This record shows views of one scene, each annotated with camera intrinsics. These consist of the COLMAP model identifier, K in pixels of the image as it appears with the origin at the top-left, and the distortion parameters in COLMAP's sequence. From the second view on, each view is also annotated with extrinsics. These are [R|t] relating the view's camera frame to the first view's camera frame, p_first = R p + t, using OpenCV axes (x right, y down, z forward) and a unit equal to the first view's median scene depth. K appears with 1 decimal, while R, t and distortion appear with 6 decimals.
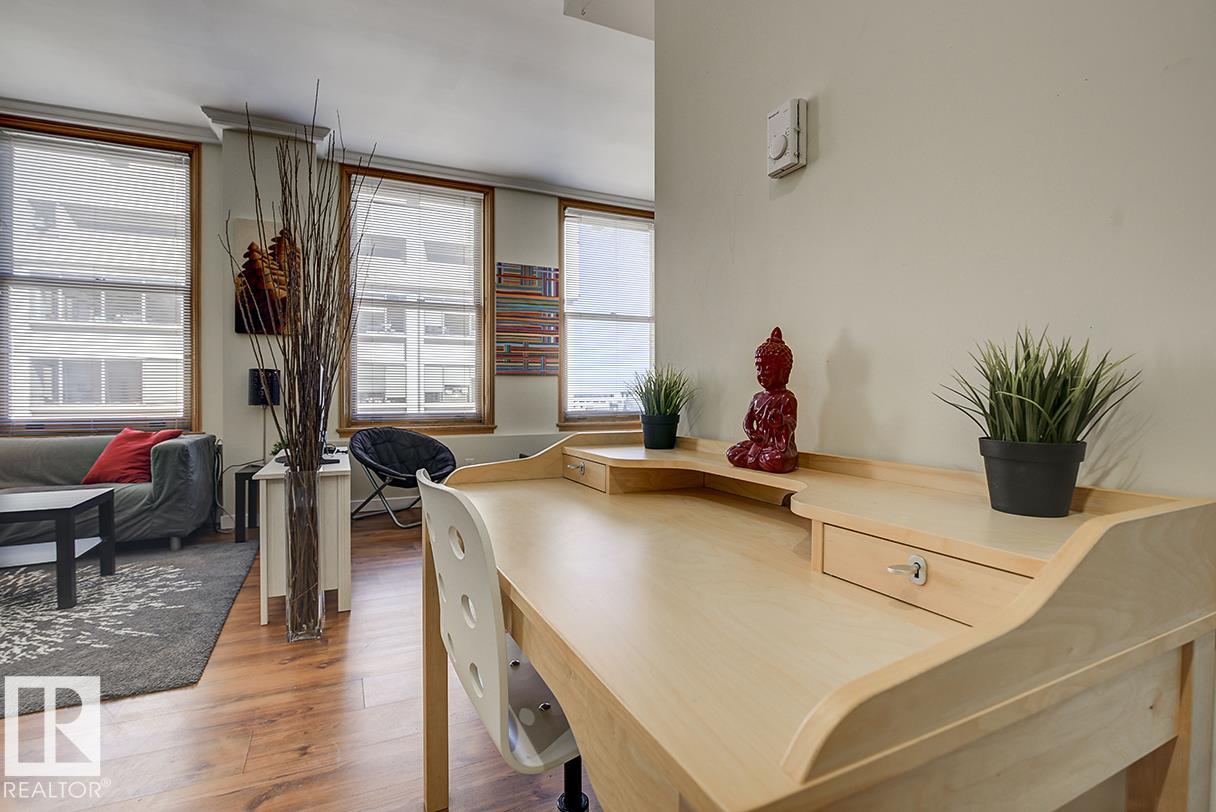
lens RADIAL K [[560.8, 0, 604.5], [0, 560.8, 391.7], [0, 0, 1]] dist [-0.017974, 0.001419]
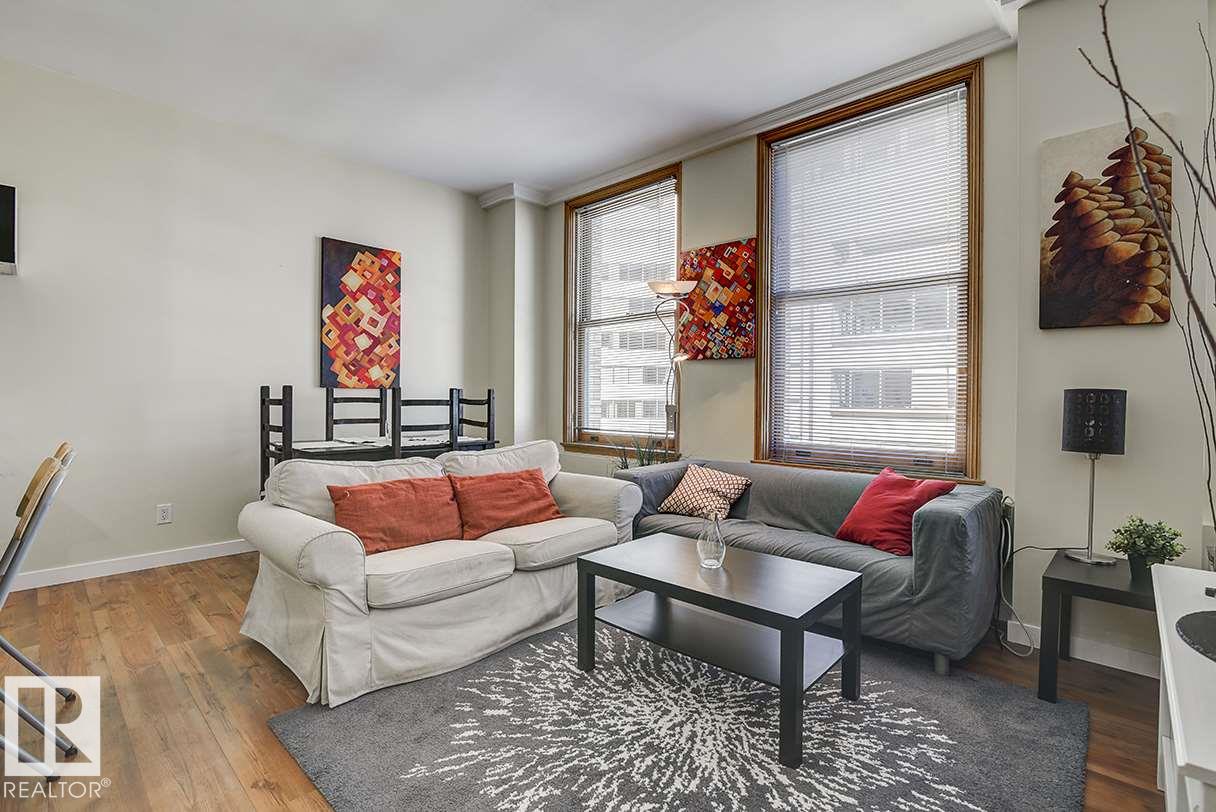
lens RADIAL K [[560.8, 0, 598.4], [0, 560.8, 407.5], [0, 0, 1]] dist [-0.017974, 0.001419]
pose [[0.355042, 0.018011, -0.934677, -0.251948], [-0.001548, 0.999824, 0.018678, -0.030769], [0.934849, -0.005184, 0.355007, 0.315201]]
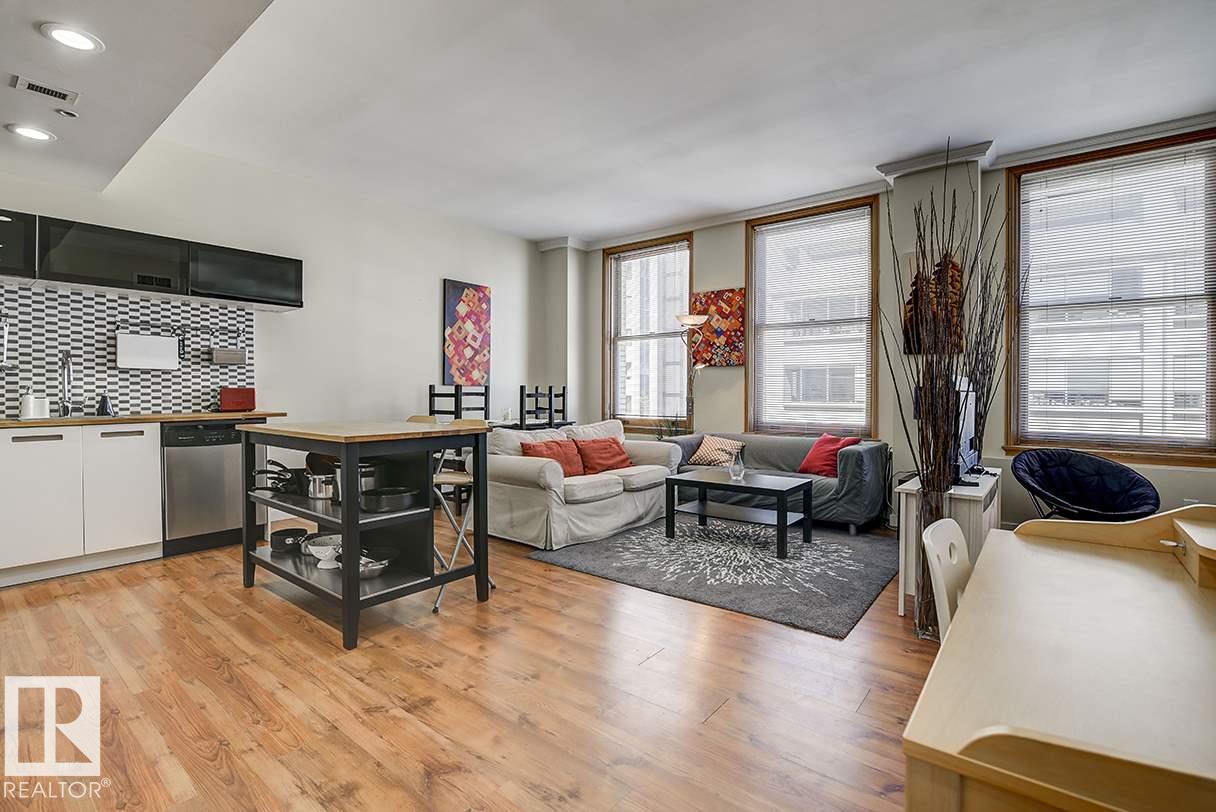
lens RADIAL K [[560.8, 0, 610.0], [0, 560.8, 403.9], [0, 0, 1]] dist [-0.017974, 0.001419]
pose [[0.444234, 0.019183, -0.895705, 0.087626], [0.001261, 0.999756, 0.022036, -0.030962], [0.895910, -0.010919, 0.444102, -0.041147]]
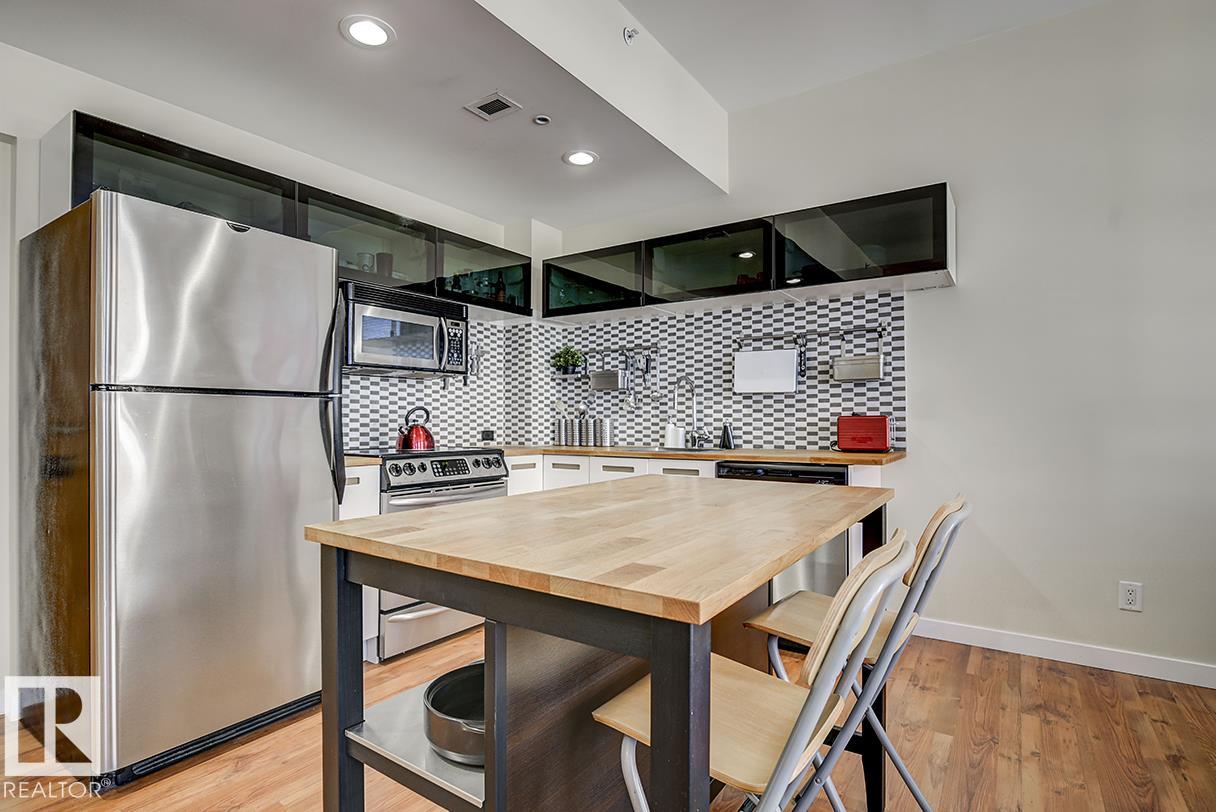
lens RADIAL K [[598.3, 0, 609.2], [0, 598.3, 412.8], [0, 0, 1]] dist [-0.005485, -0.001120]
pose [[-0.862706, -0.007813, -0.505645, -0.492149], [-0.000799, 0.999900, -0.014086, -0.031445], [0.505705, -0.011748, -0.862627, 0.256886]]
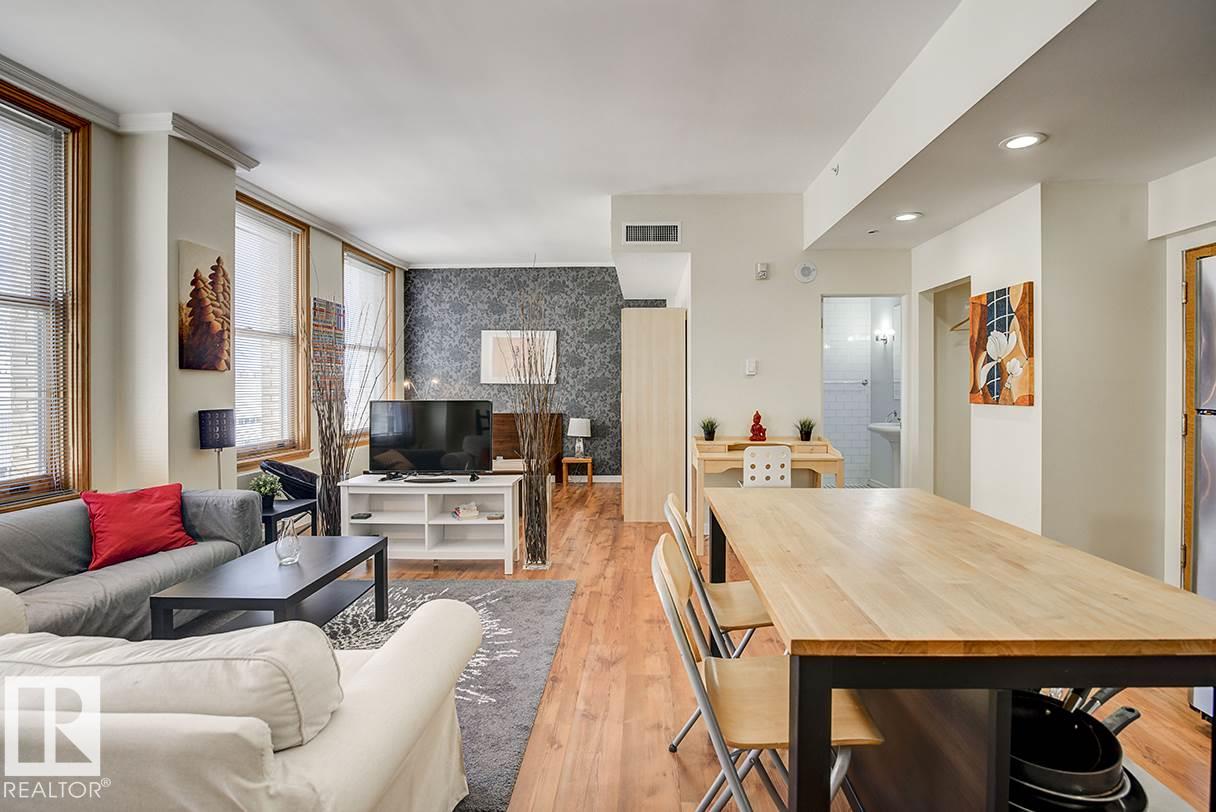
lens RADIAL K [[560.8, 0, 625.2], [0, 560.8, 391.6], [0, 0, 1]] dist [-0.017974, 0.001419]
pose [[0.459920, -0.005841, 0.887941, -1.063617], [-0.005315, 0.999942, 0.009330, -0.077495], [-0.887944, -0.009011, 0.459863, -0.032451]]
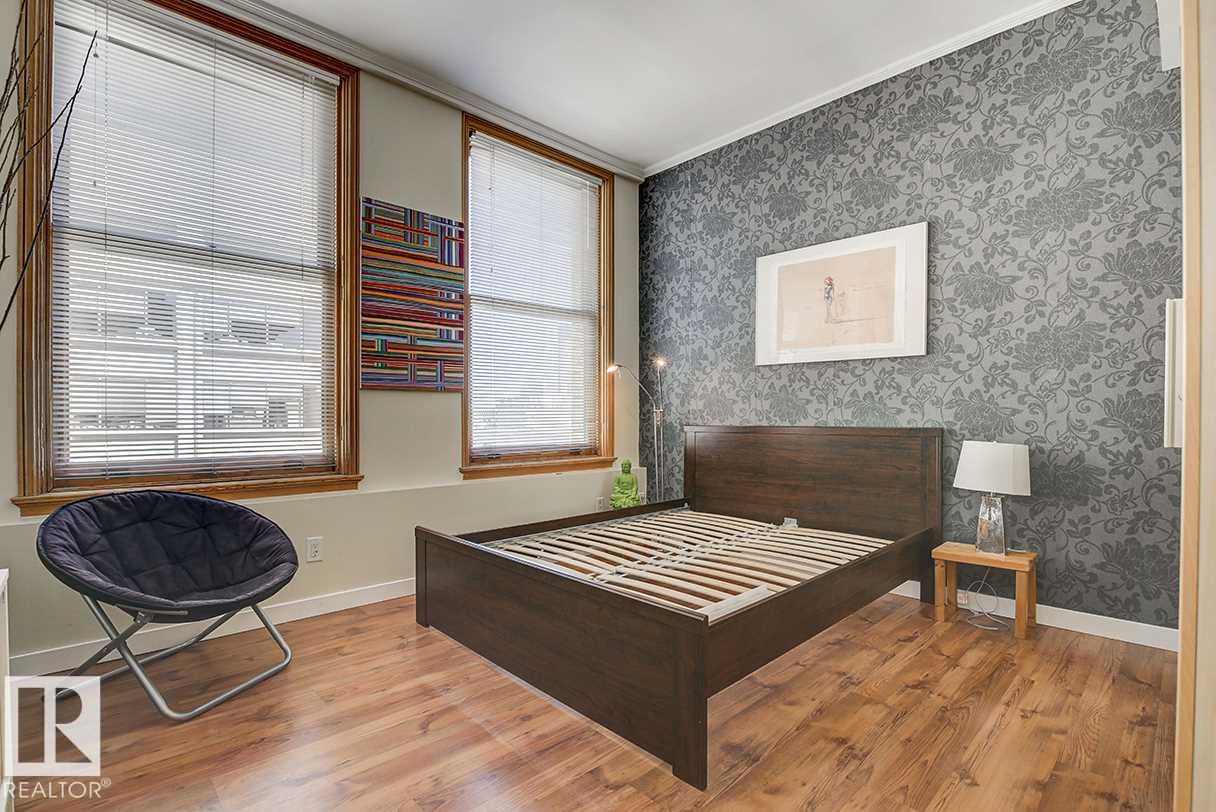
lens RADIAL K [[560.8, 0, 596.5], [0, 560.8, 420.8], [0, 0, 1]] dist [-0.017974, 0.001419]
pose [[0.952814, -0.000395, 0.303556, -0.167403], [-0.002521, 0.999954, 0.009216, -0.003073], [-0.303546, -0.009547, 0.952769, 0.449081]]
